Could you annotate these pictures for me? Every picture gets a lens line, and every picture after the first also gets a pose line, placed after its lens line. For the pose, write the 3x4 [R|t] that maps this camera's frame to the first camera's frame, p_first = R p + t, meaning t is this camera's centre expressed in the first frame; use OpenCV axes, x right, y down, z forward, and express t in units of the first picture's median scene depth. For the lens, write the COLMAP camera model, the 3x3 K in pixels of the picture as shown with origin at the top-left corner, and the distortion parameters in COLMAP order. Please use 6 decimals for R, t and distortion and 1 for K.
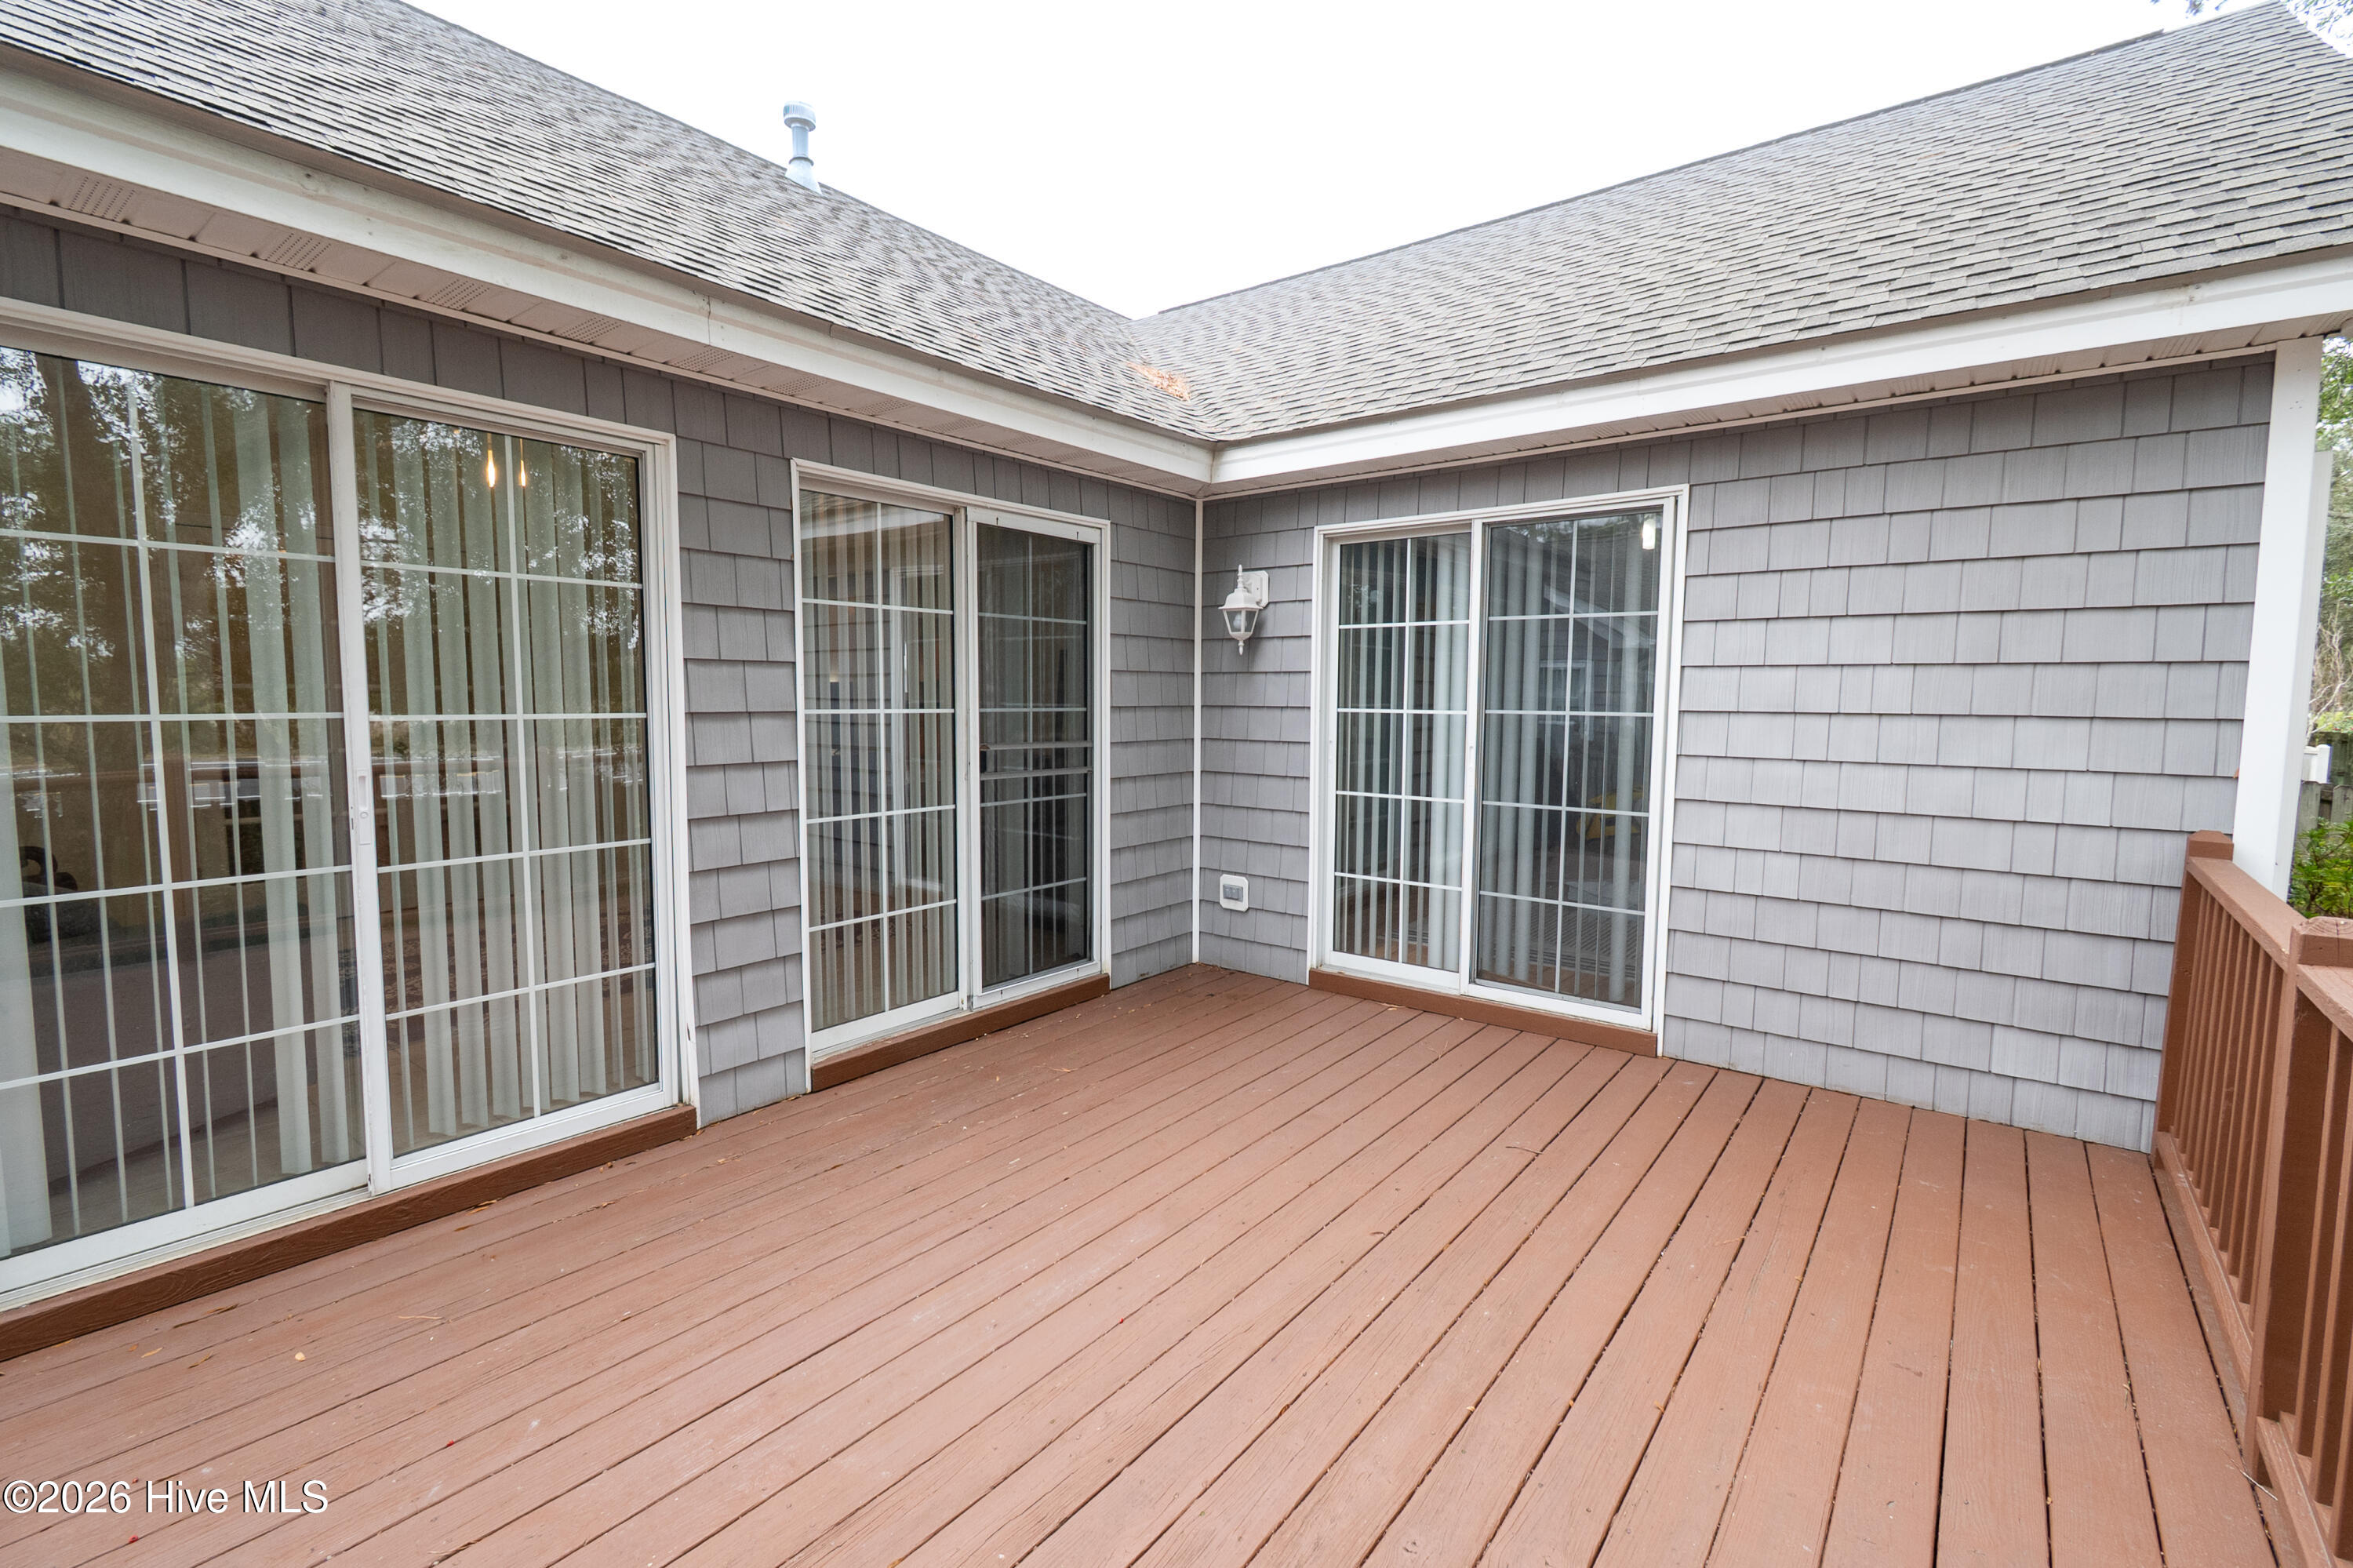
lens RADIAL K [[1025.6, 0, 1177.9], [0, 1025.6, 775.7], [0, 0, 1]] dist [0.016400, -0.009571]
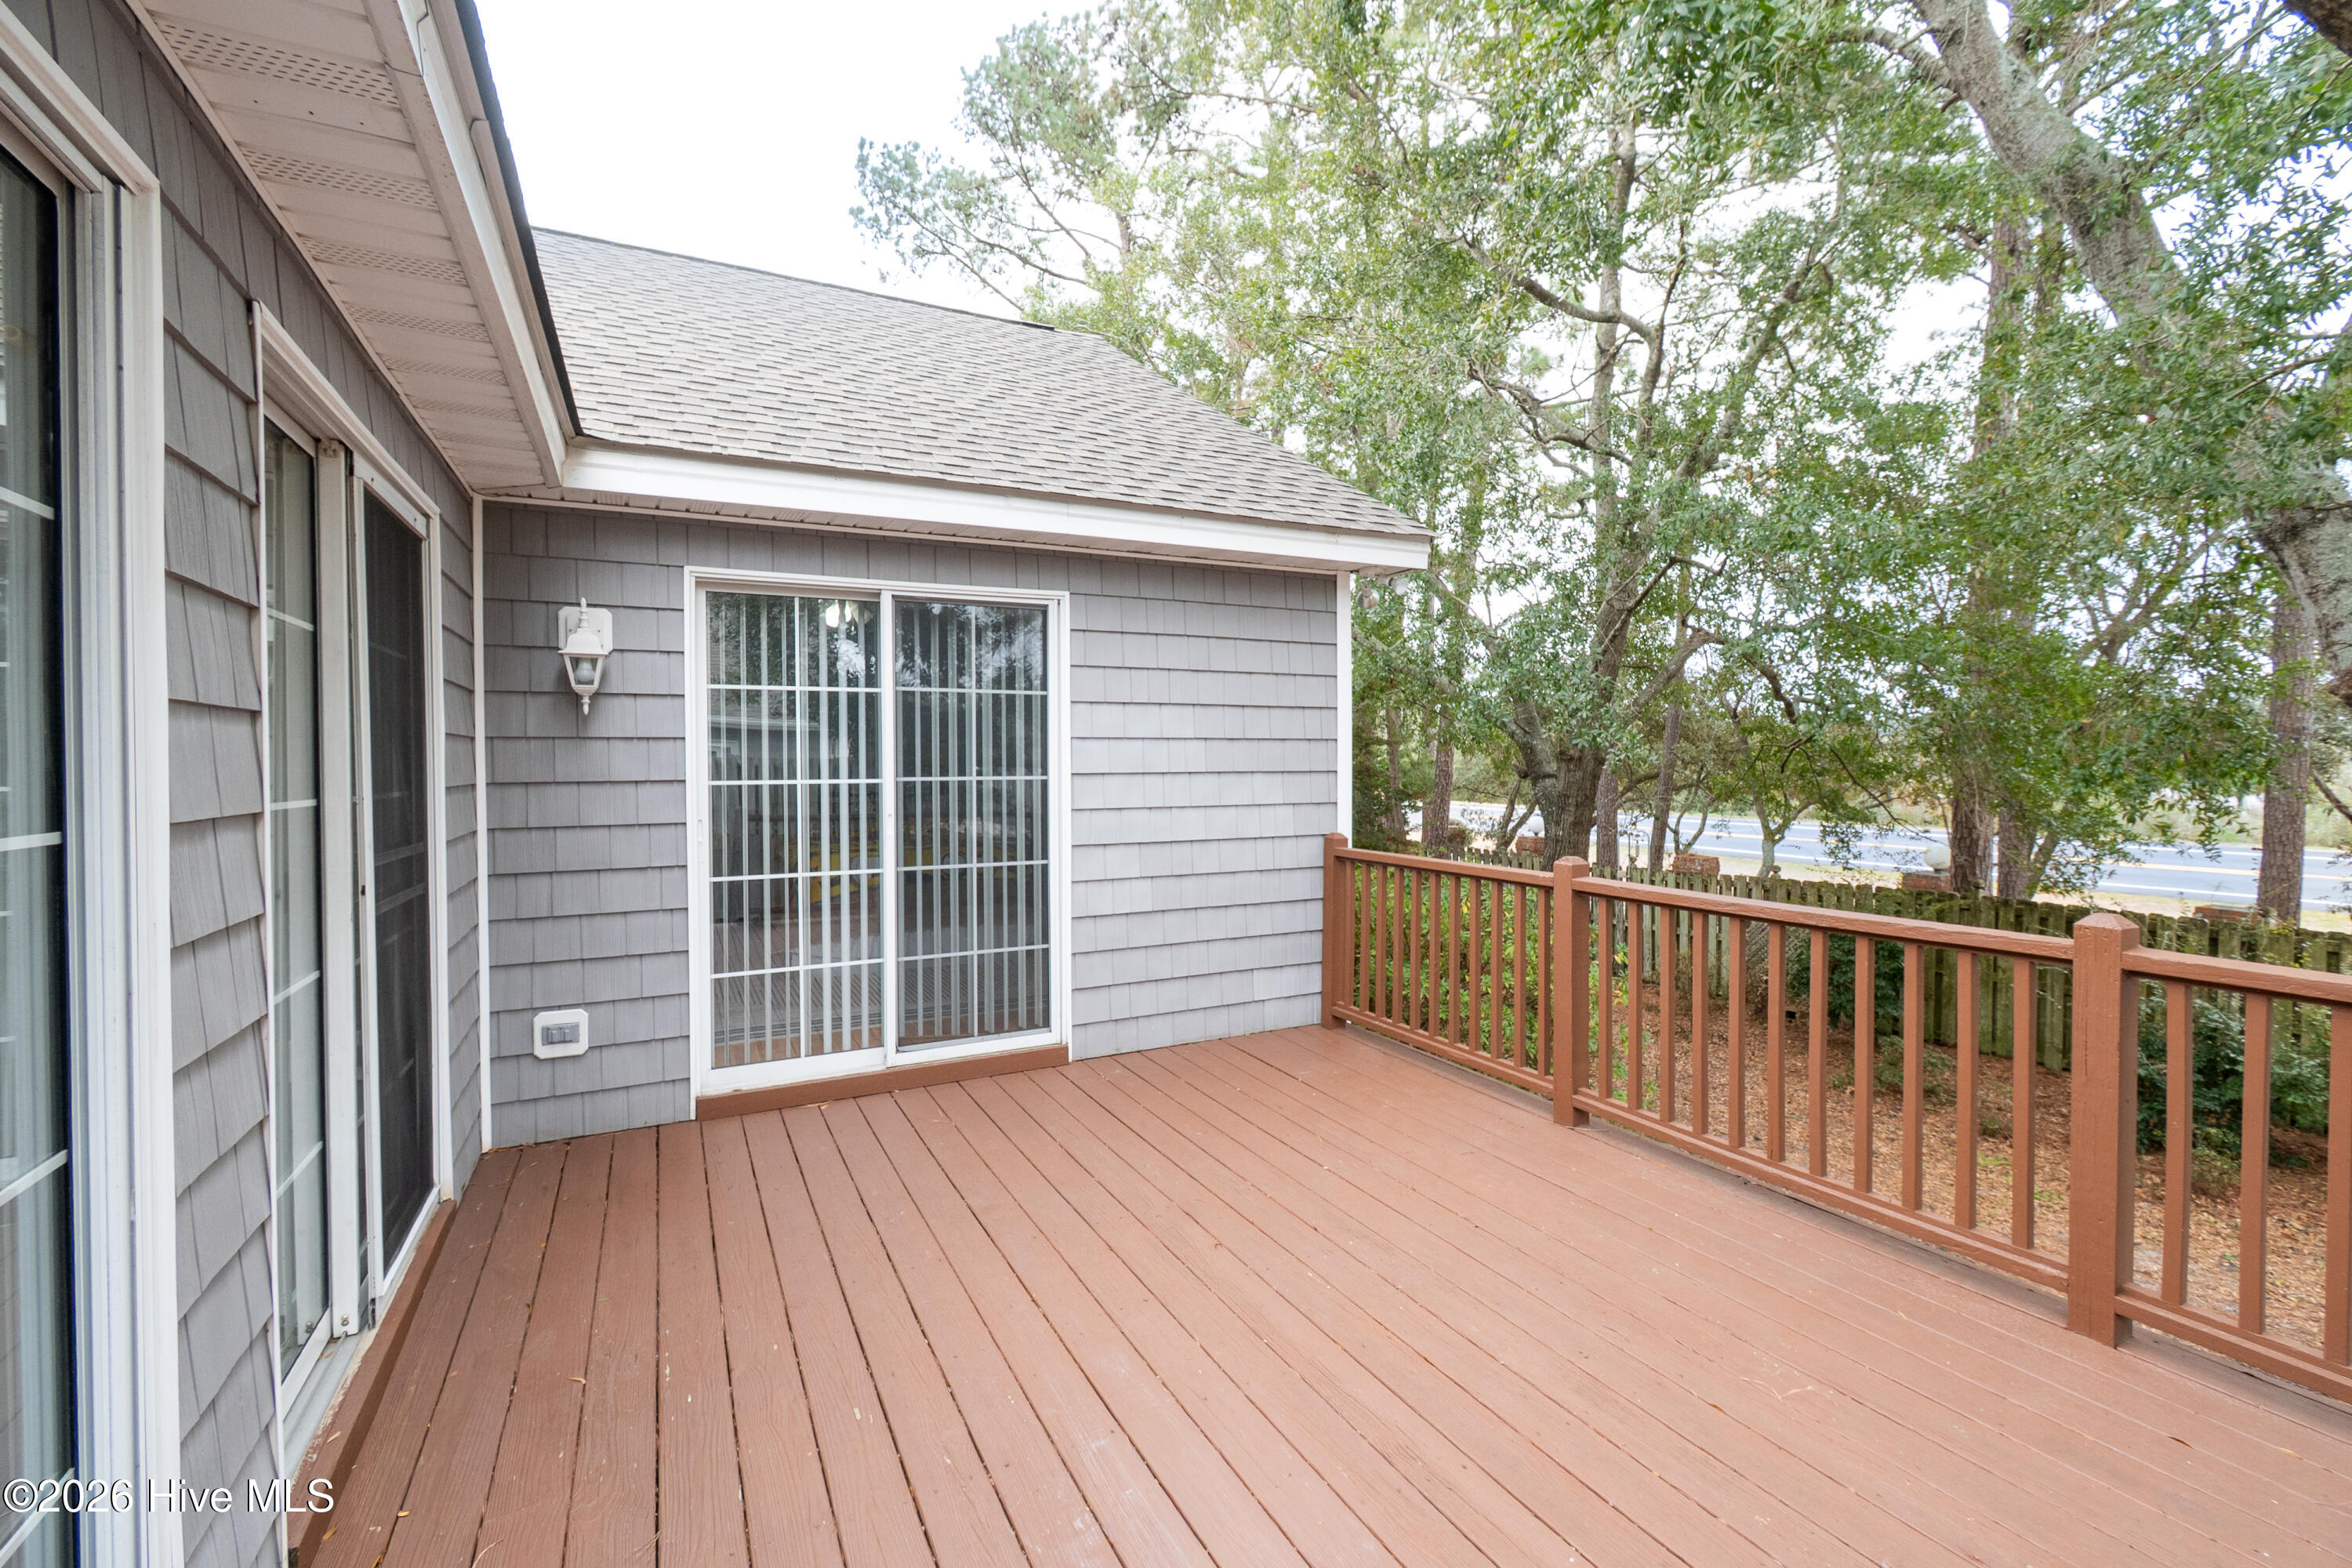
lens RADIAL K [[1025.2, 0, 1177.4], [0, 1025.2, 775.7], [0, 0, 1]] dist [0.016400, -0.009571]
pose [[0.432471, -0.024346, 0.901319, -0.531575], [0.080233, 0.996709, -0.011574, -0.034465], [-0.898071, 0.077321, 0.433001, 0.337394]]
